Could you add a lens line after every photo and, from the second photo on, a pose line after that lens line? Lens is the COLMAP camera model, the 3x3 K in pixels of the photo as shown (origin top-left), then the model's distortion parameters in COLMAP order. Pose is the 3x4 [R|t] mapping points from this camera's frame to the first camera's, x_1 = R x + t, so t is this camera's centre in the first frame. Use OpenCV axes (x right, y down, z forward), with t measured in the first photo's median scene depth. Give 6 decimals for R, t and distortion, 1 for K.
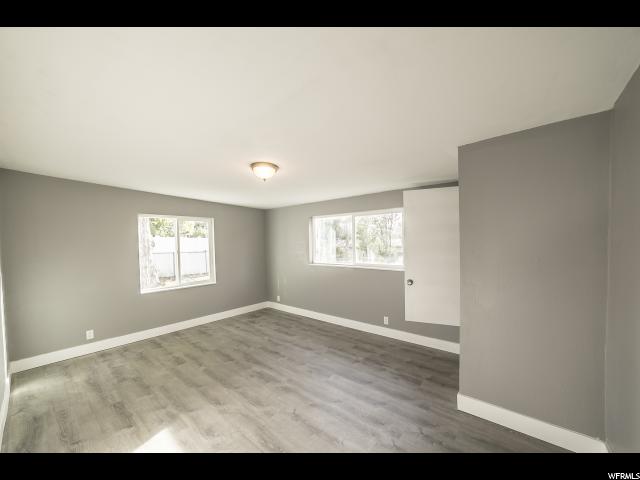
lens RADIAL K [[250.8, 0, 322.7], [0, 250.8, 244.6], [0, 0, 1]] dist [-0.022242, 0.008897]
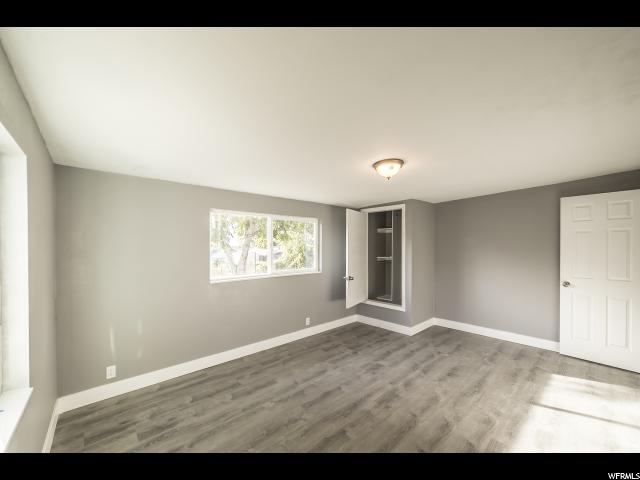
lens RADIAL K [[250.8, 0, 322.7], [0, 250.8, 244.6], [0, 0, 1]] dist [-0.022242, 0.008897]
pose [[0.137898, 0.021825, 0.990206, -0.958071], [0.013075, 0.999630, -0.023854, -0.008249], [-0.990360, 0.016237, 0.137561, 0.897635]]
